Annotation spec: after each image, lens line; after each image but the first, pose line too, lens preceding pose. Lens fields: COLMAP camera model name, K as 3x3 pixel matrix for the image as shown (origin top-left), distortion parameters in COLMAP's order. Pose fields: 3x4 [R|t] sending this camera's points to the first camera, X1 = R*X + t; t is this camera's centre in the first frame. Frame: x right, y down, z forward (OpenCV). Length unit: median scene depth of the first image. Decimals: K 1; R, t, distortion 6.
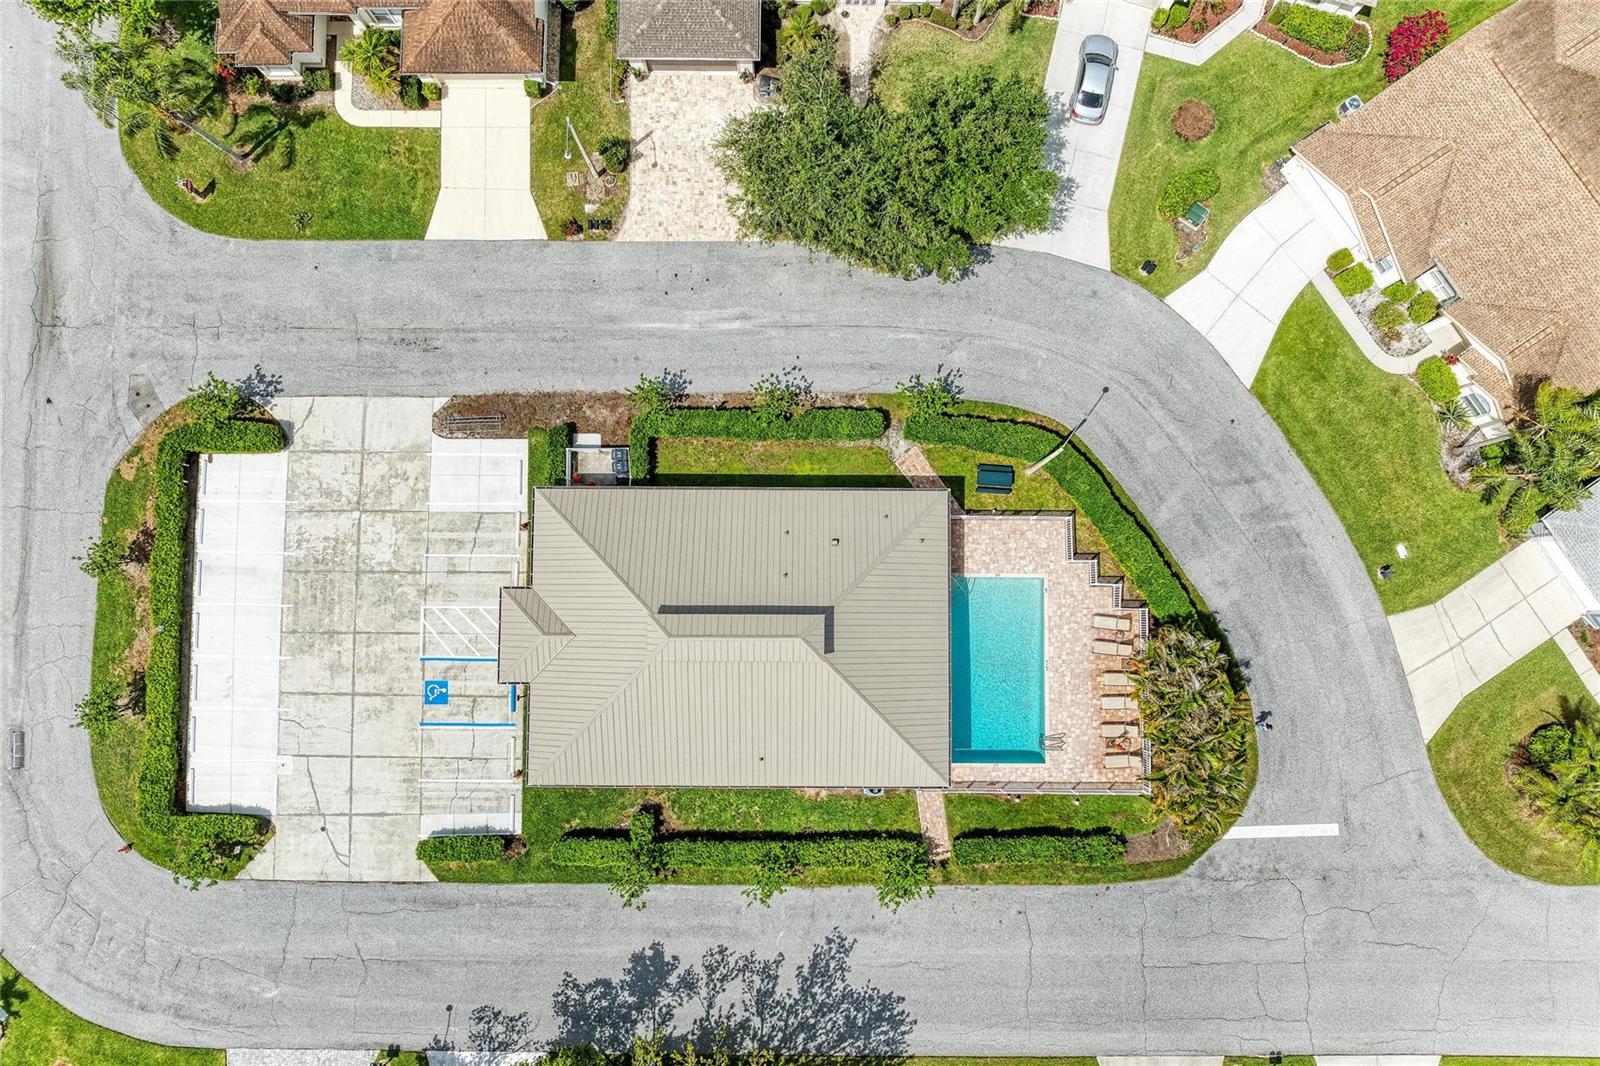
lens RADIAL K [[1116.1, 0, 801.4], [0, 1116.1, 537.9], [0, 0, 1]] dist [-0.023240, 0.010677]
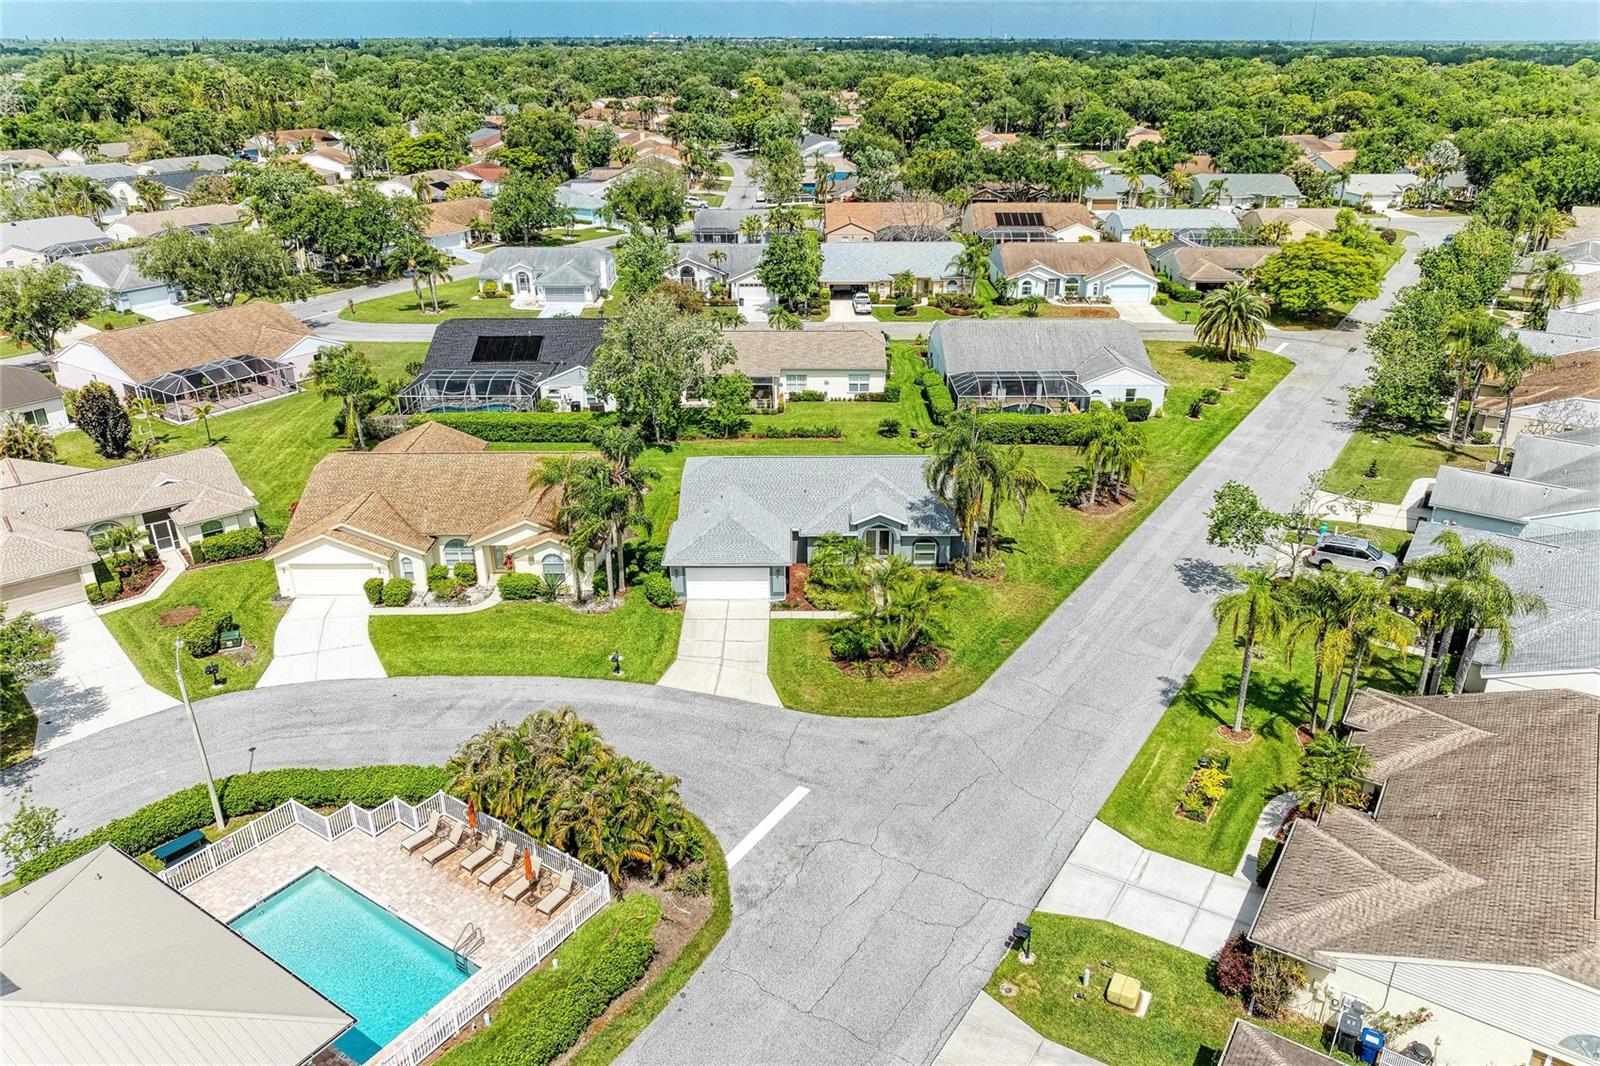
lens RADIAL K [[1116.1, 0, 802.9], [0, 1116.1, 543.9], [0, 0, 1]] dist [-0.023240, 0.010677]
pose [[0.551823, -0.351688, 0.756179, -0.094059], [0.832370, 0.288239, -0.473368, 0.605407], [-0.051483, 0.890637, 0.451792, 0.445973]]
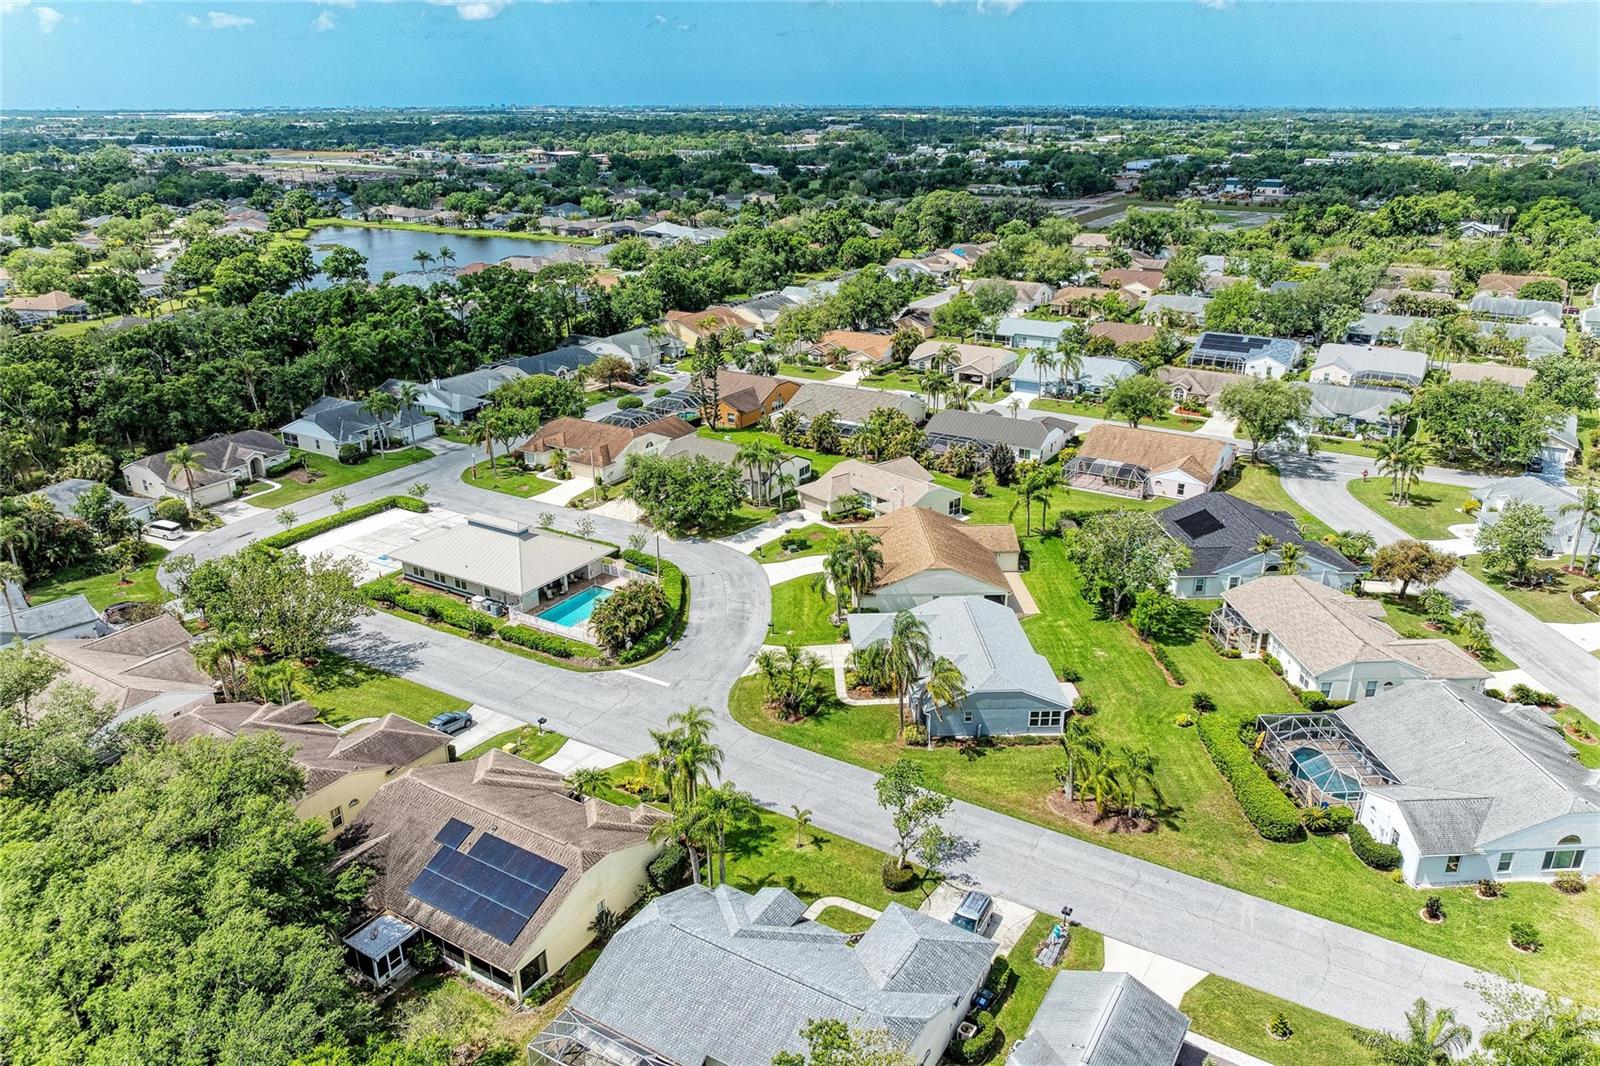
lens RADIAL K [[1116.1, 0, 796.2], [0, 1116.1, 531.6], [0, 0, 1]] dist [-0.023240, 0.010677]
pose [[0.852590, 0.176276, -0.491952, 1.459381], [-0.520401, 0.372271, -0.768503, 1.402031], [0.047671, 0.911231, 0.409128, 0.072288]]
